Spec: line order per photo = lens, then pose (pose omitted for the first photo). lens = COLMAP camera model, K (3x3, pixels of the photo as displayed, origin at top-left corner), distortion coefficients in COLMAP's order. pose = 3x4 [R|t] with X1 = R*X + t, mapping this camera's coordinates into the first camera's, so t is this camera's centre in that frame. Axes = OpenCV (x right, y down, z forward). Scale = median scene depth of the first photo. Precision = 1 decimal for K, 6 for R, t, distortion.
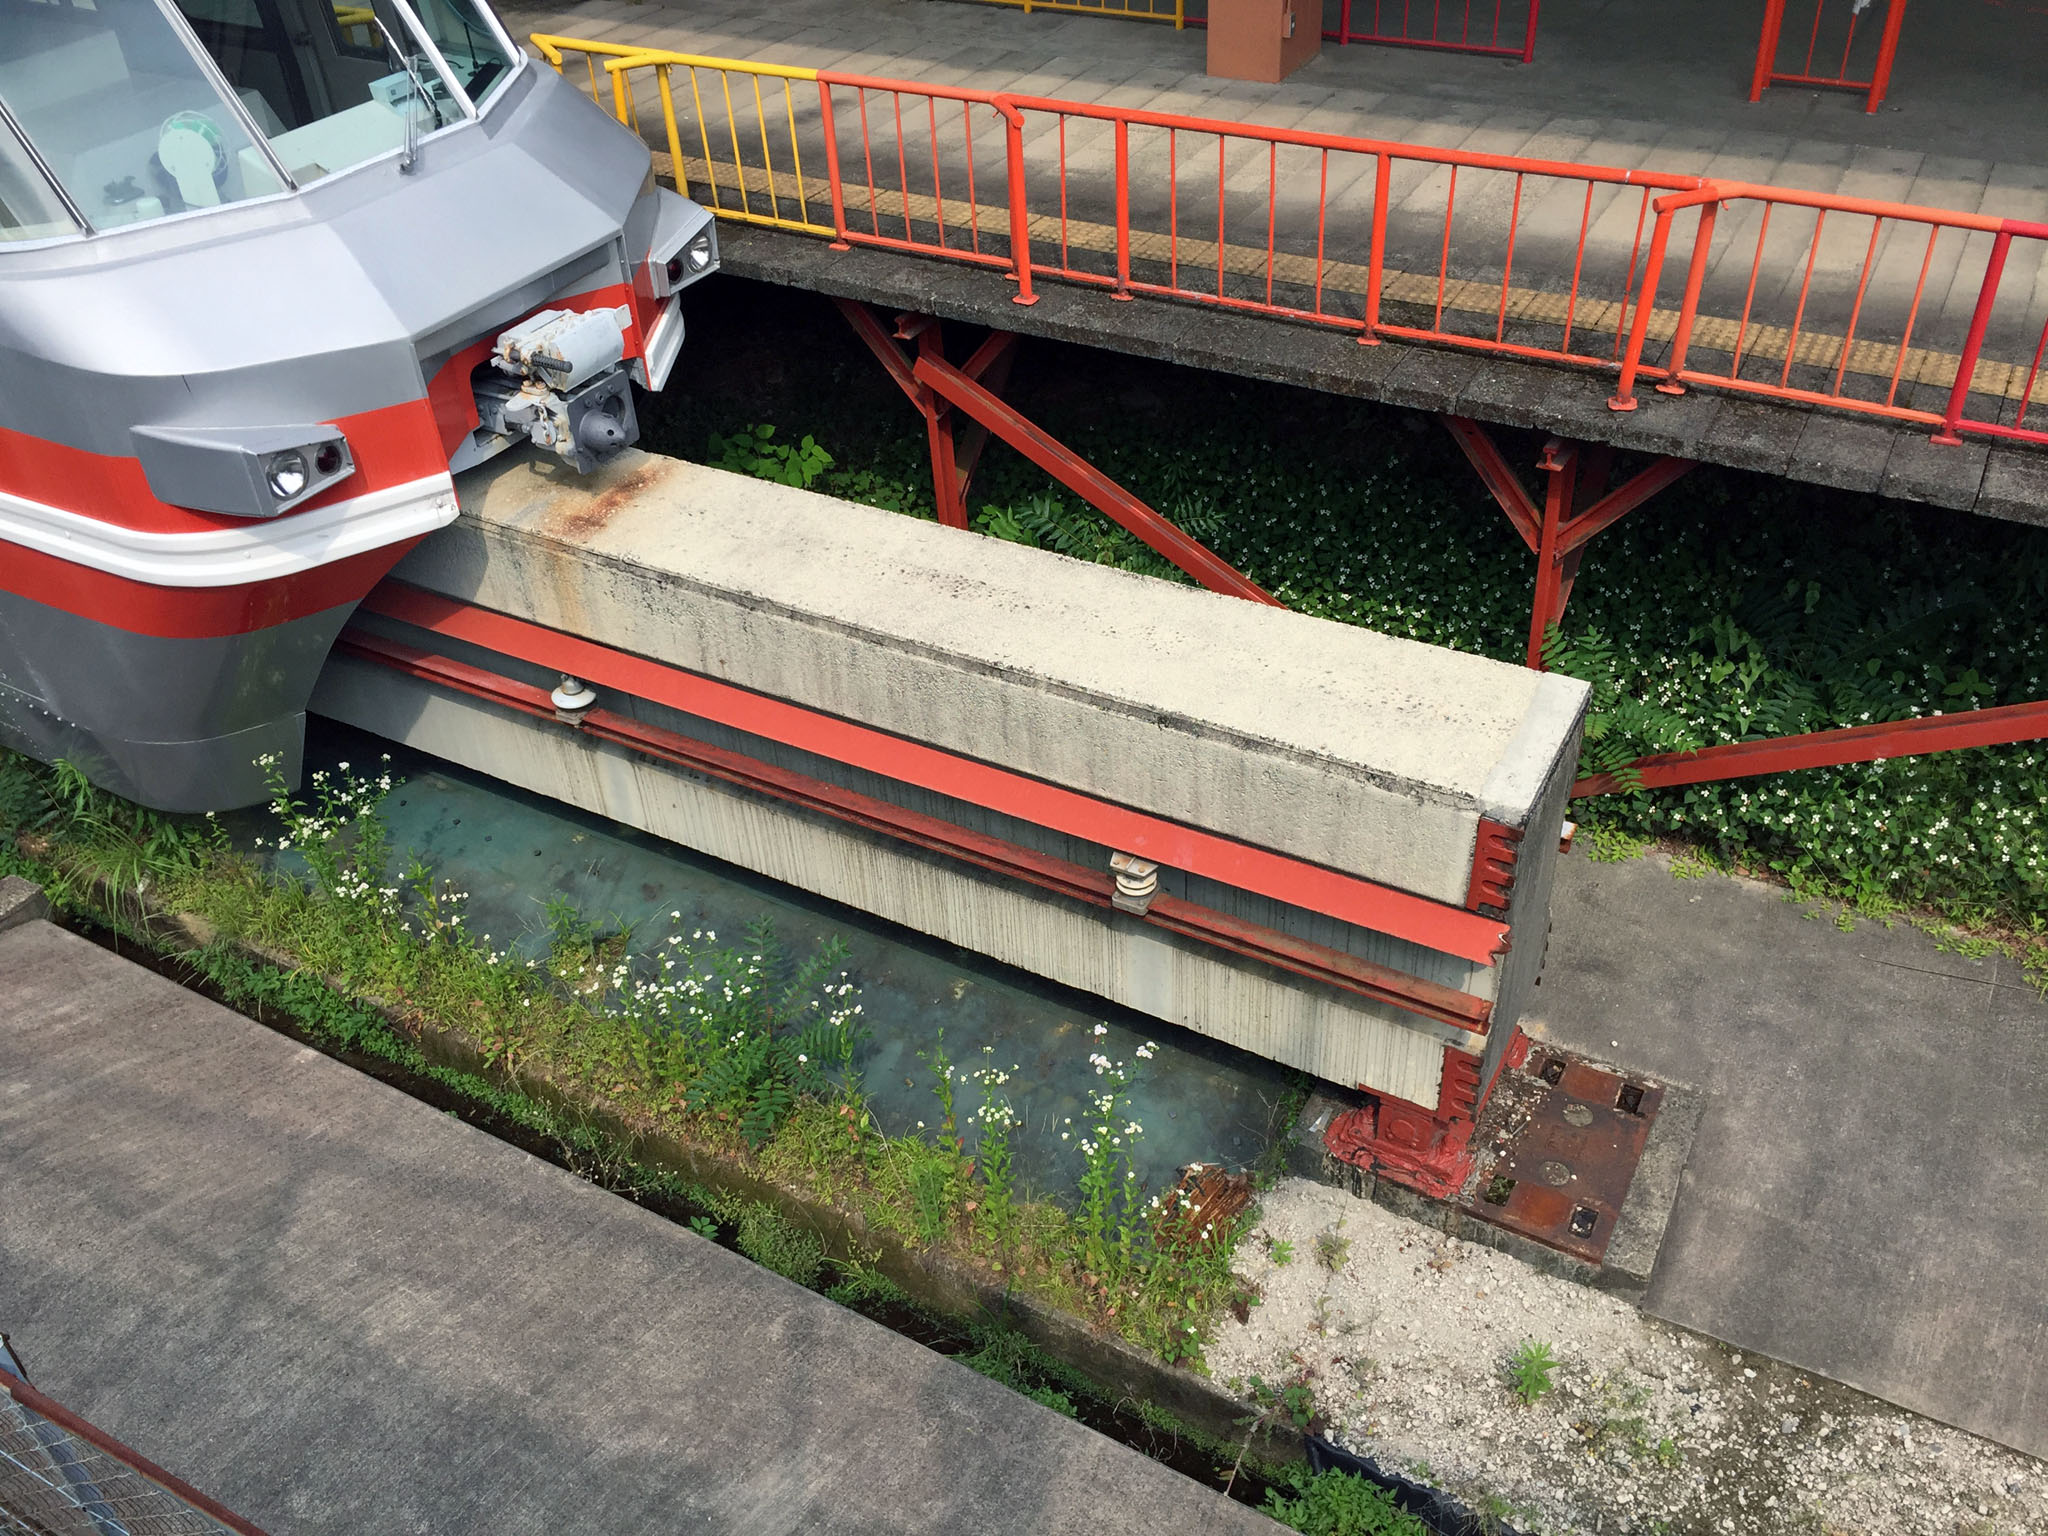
lens RADIAL K [[1767.9, 0, 1032.5], [0, 1767.9, 759.1], [0, 0, 1]] dist [0.095187, -0.136873]
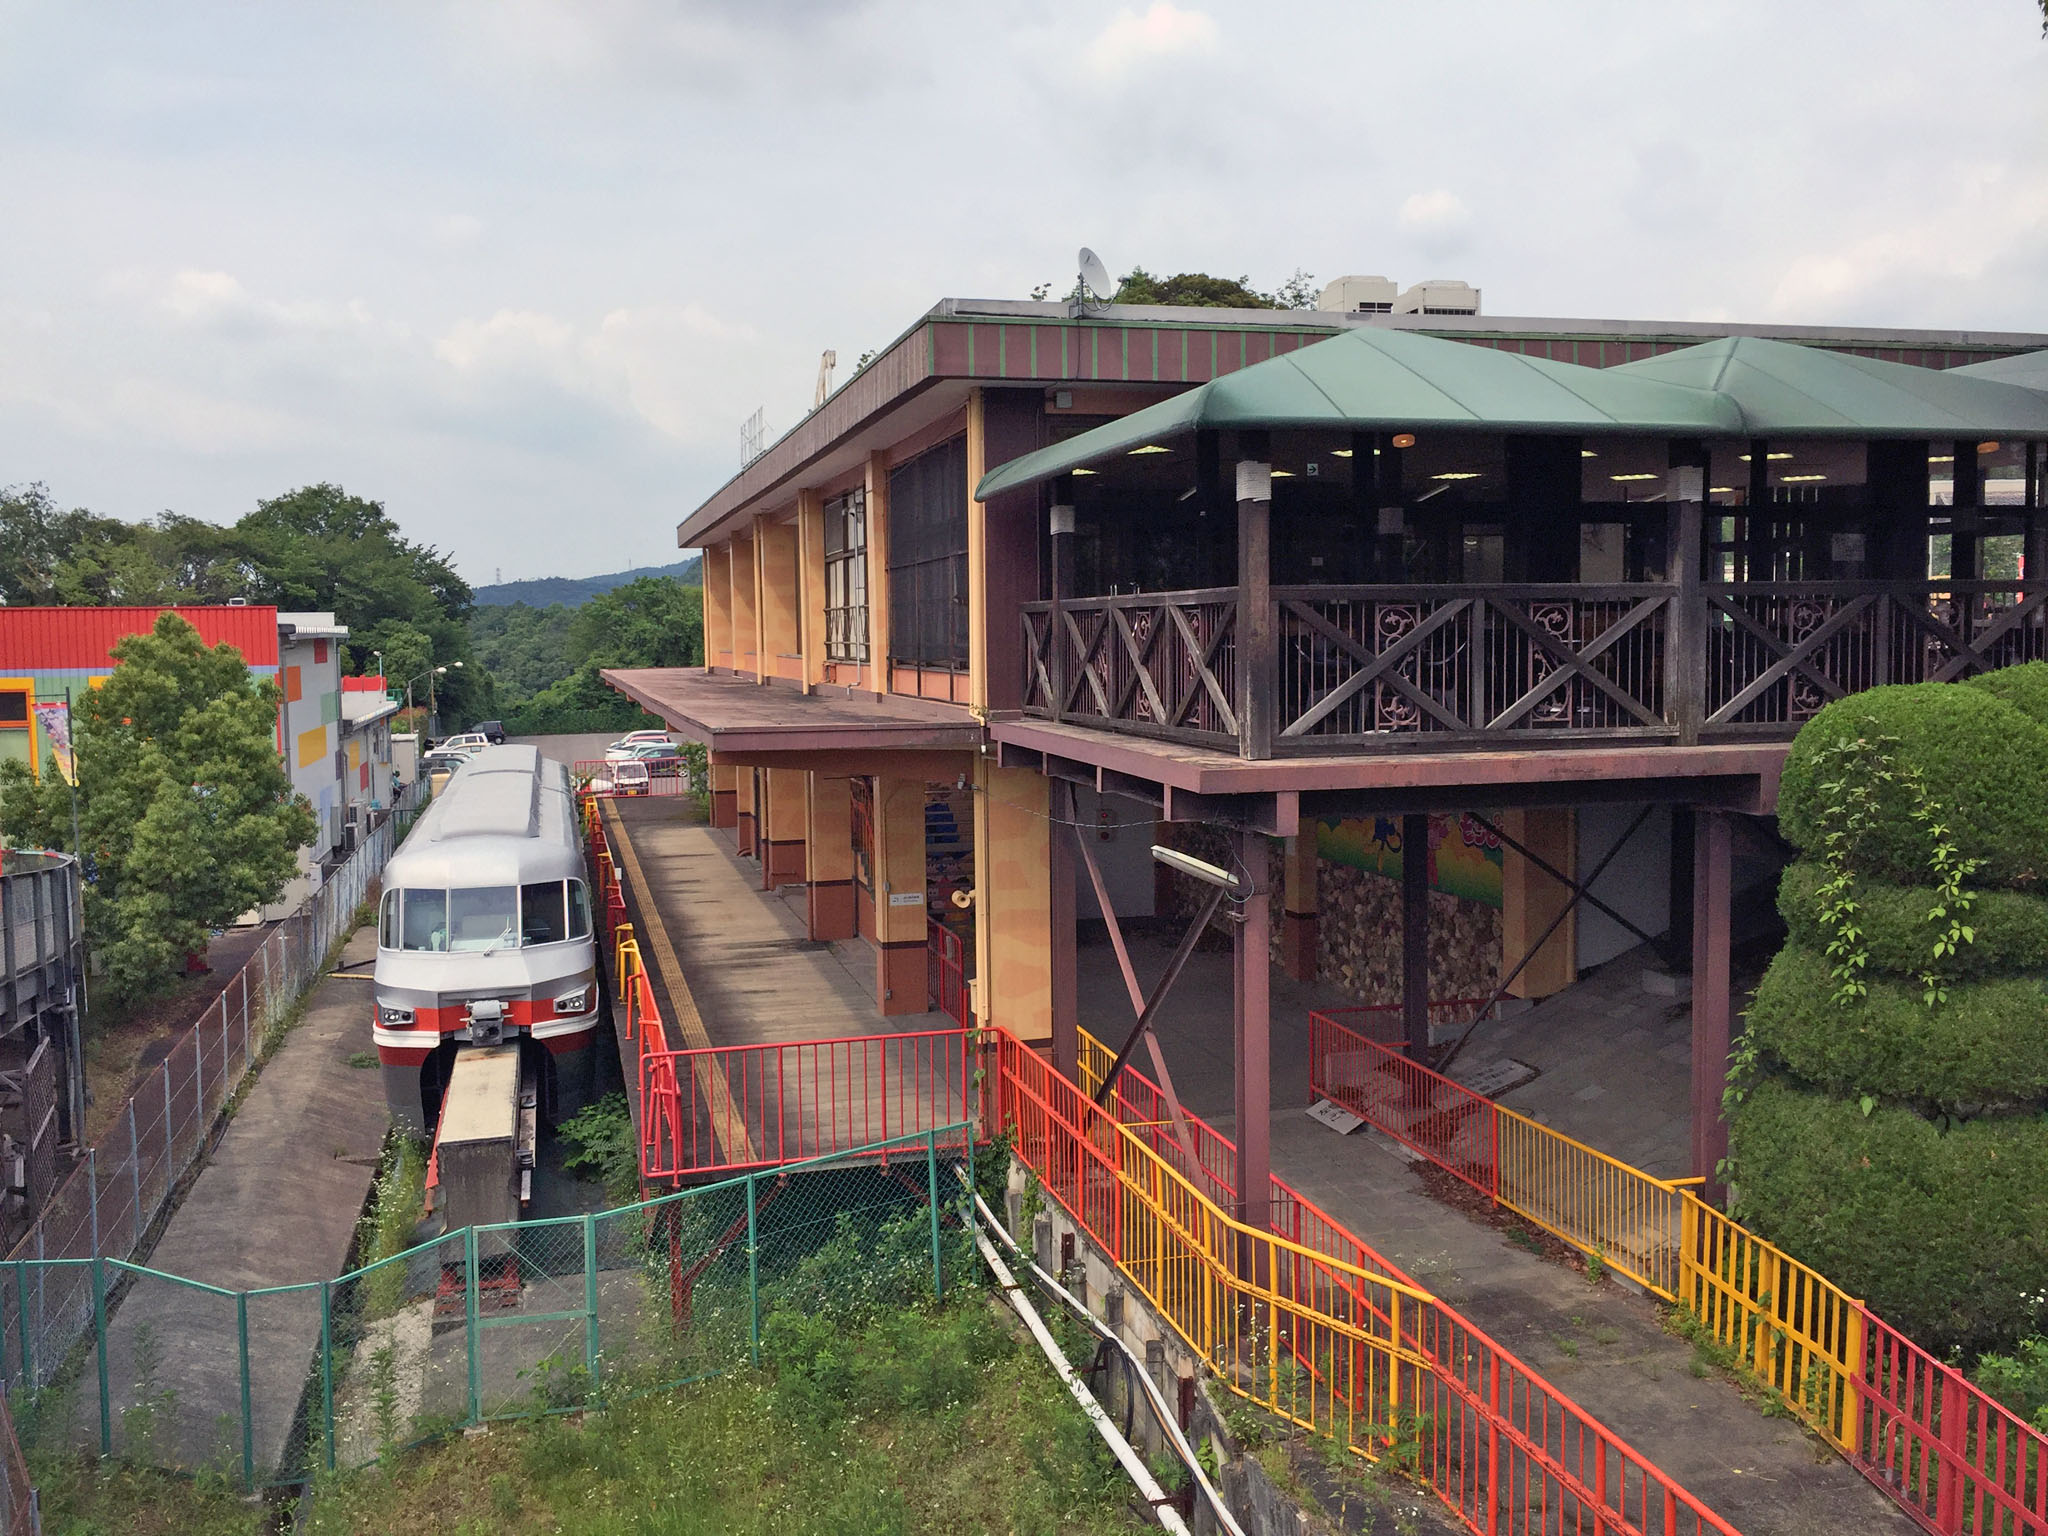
lens RADIAL K [[1767.9, 0, 1032.5], [0, 1767.9, 759.1], [0, 0, 1]] dist [0.095187, -0.136873]
pose [[0.695000, 0.078552, -0.714706, 3.003730], [-0.441784, 0.830899, -0.338280, 0.066105], [0.567276, 0.550850, 0.612178, -0.792233]]
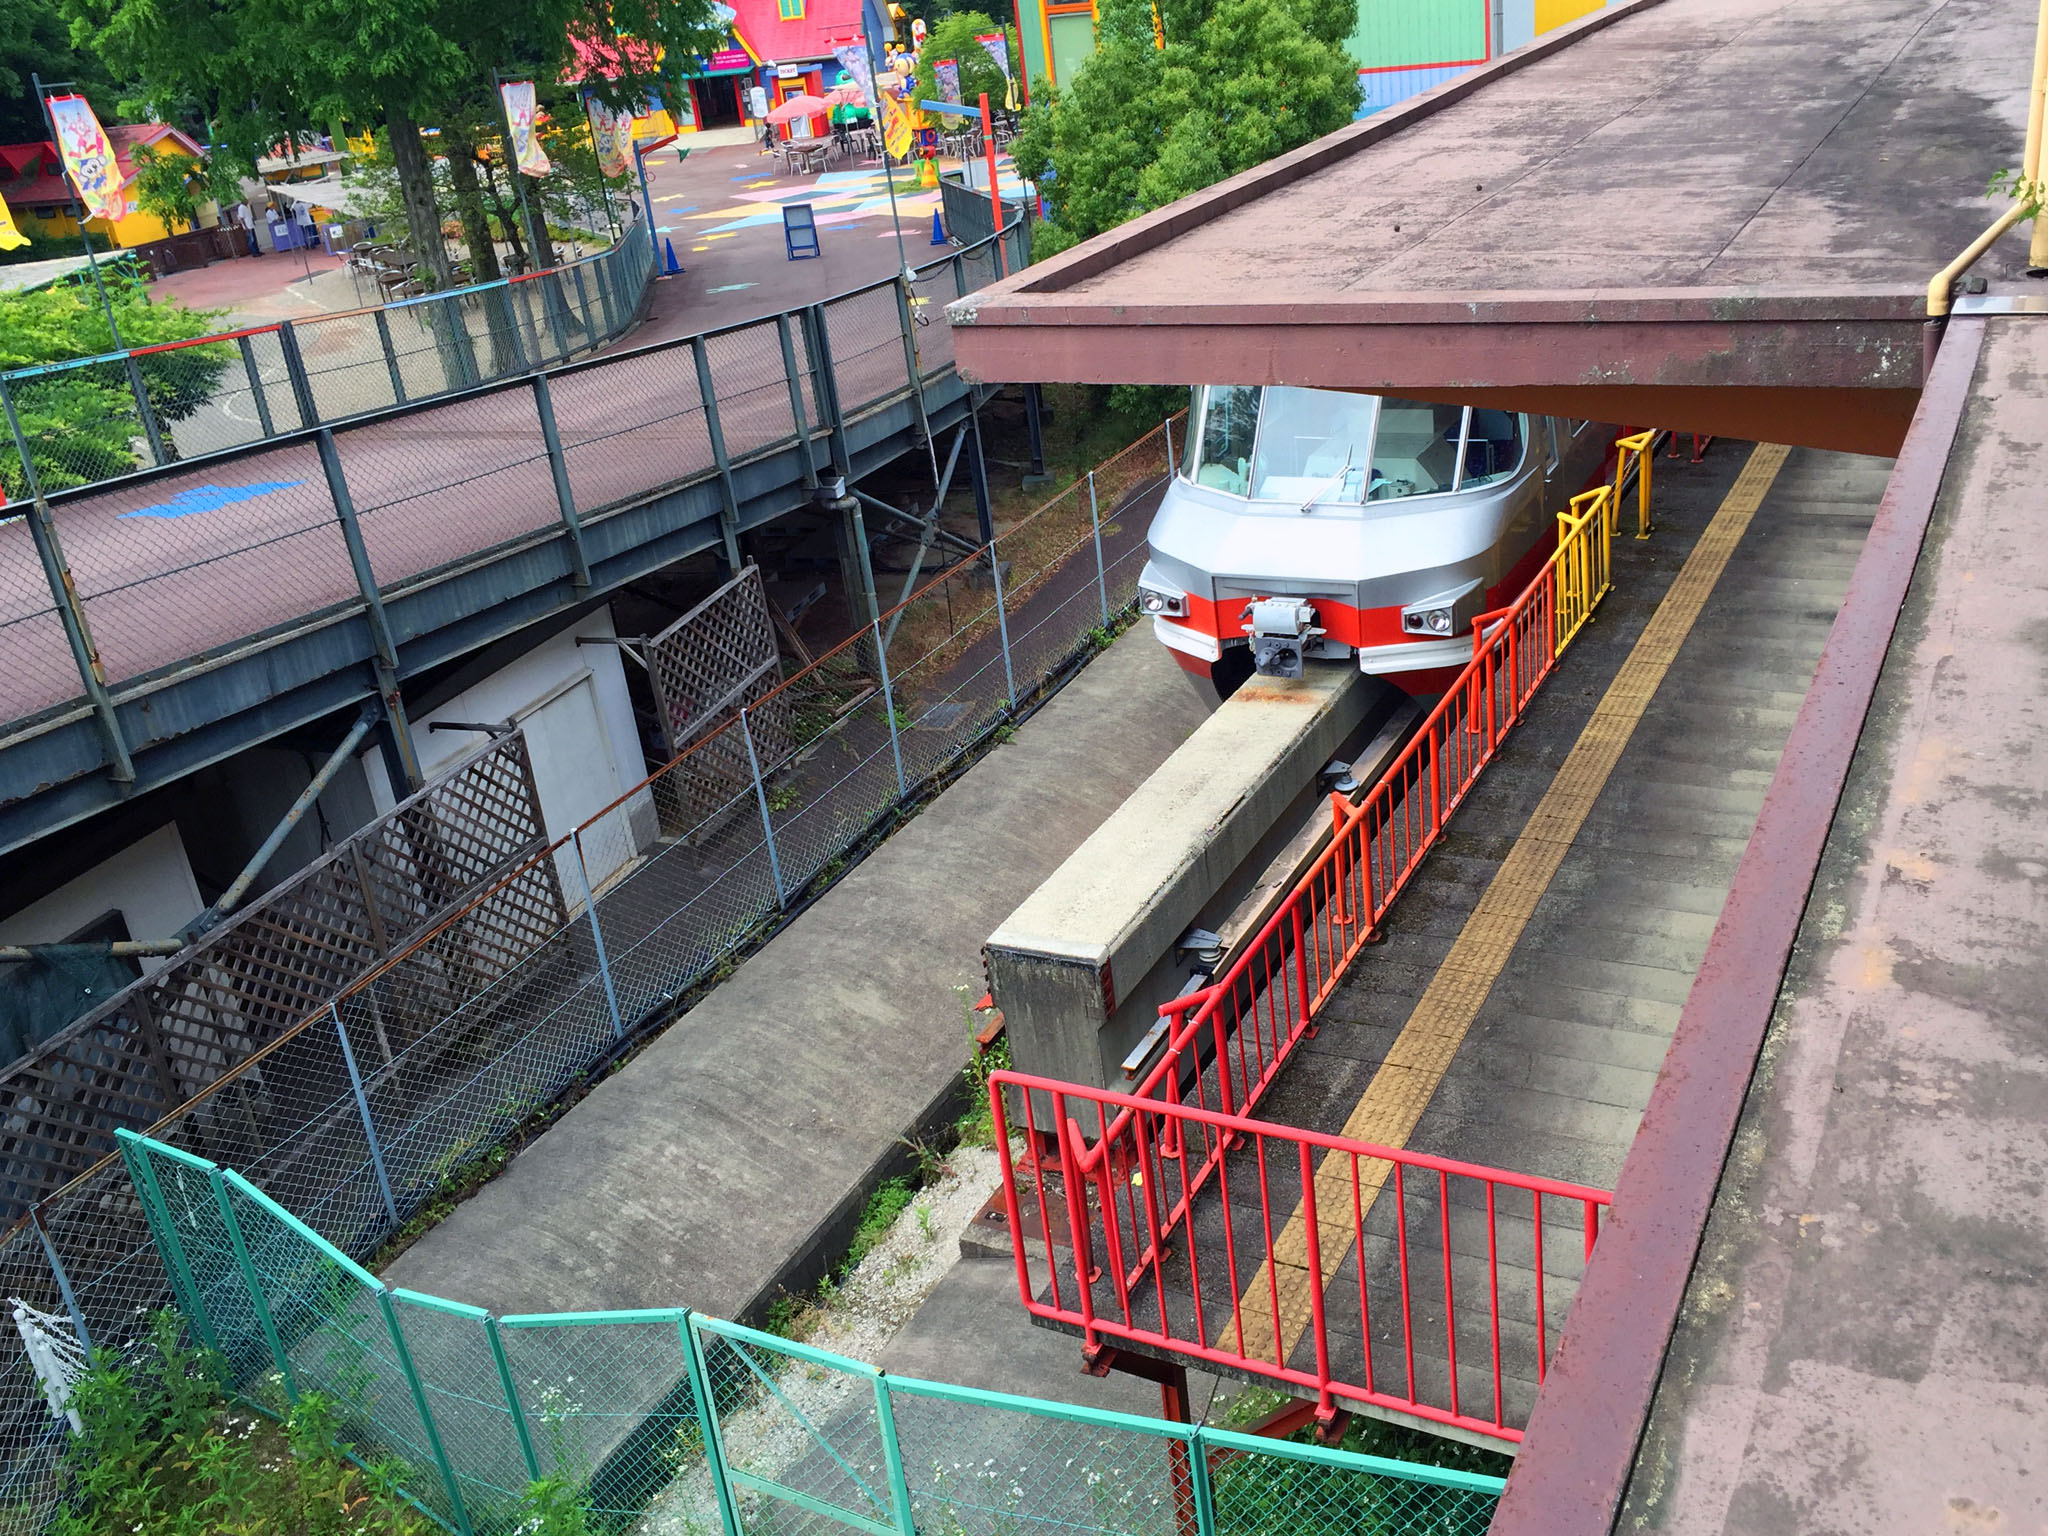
lens RADIAL K [[1767.9, 0, 1032.5], [0, 1767.9, 759.1], [0, 0, 1]] dist [0.095187, -0.136873]
pose [[0.014520, 0.453449, -0.891164, 1.590002], [-0.493528, 0.778378, 0.388019, -0.759094], [0.869609, 0.434180, 0.235092, 0.404954]]
